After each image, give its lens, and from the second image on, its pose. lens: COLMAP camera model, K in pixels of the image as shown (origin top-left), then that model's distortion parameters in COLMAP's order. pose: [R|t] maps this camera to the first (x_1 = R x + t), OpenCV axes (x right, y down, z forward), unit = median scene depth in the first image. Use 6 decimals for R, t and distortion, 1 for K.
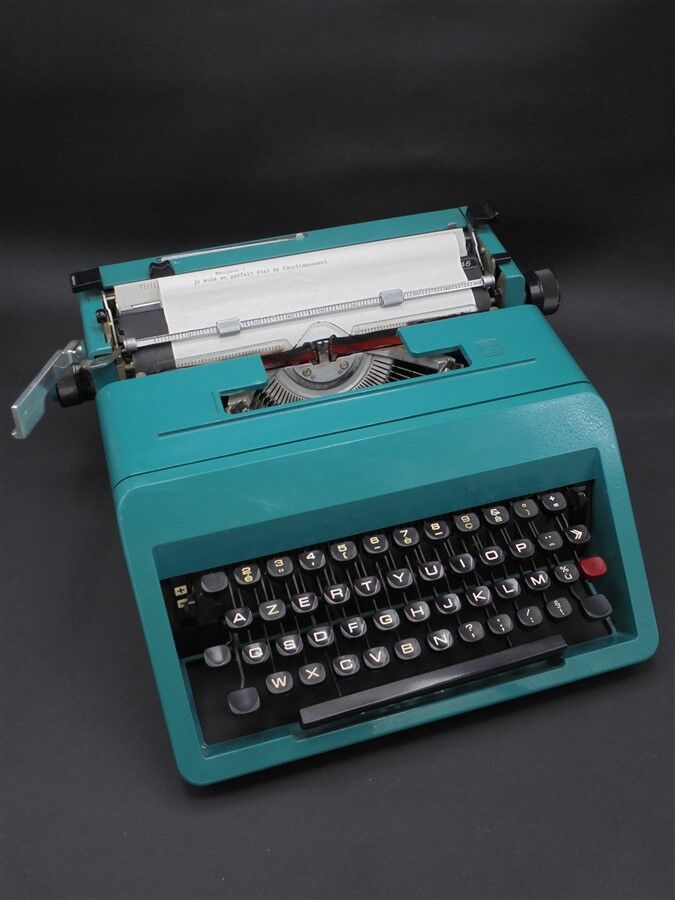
lens RADIAL K [[899.4, 0, 337.5], [0, 899.4, 450.0], [0, 0, 1]] dist [-0.047382, 0.005323]
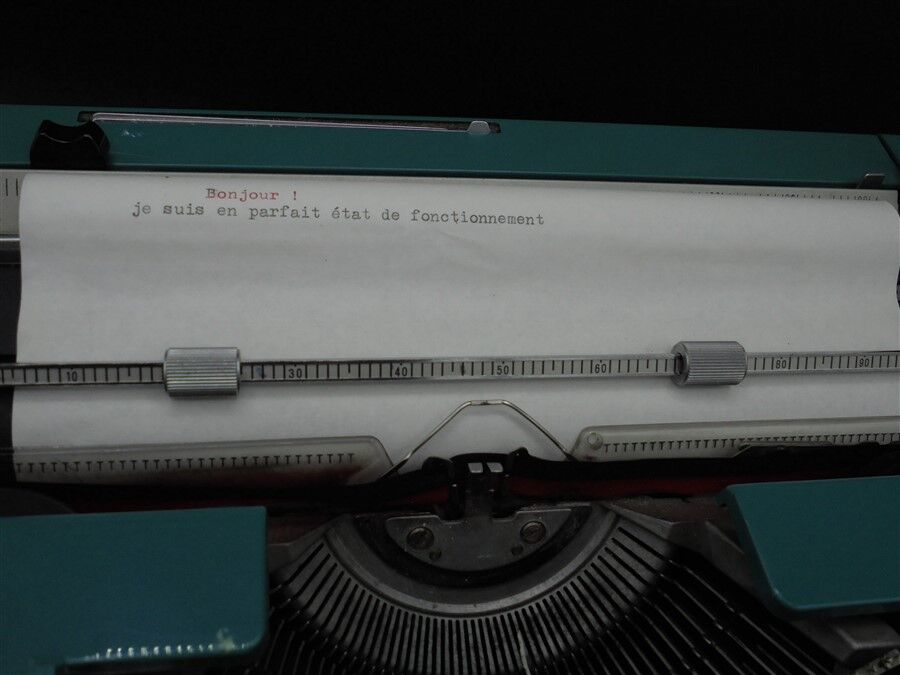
lens RADIAL K [[899.4, 0, 450.0], [0, 899.4, 337.5], [0, 0, 1]] dist [-0.047382, 0.005323]
pose [[0.979685, 0.200172, -0.012208, -0.033926], [-0.199944, 0.979648, 0.017668, -0.167265], [0.015497, -0.014868, 0.999769, 0.667825]]
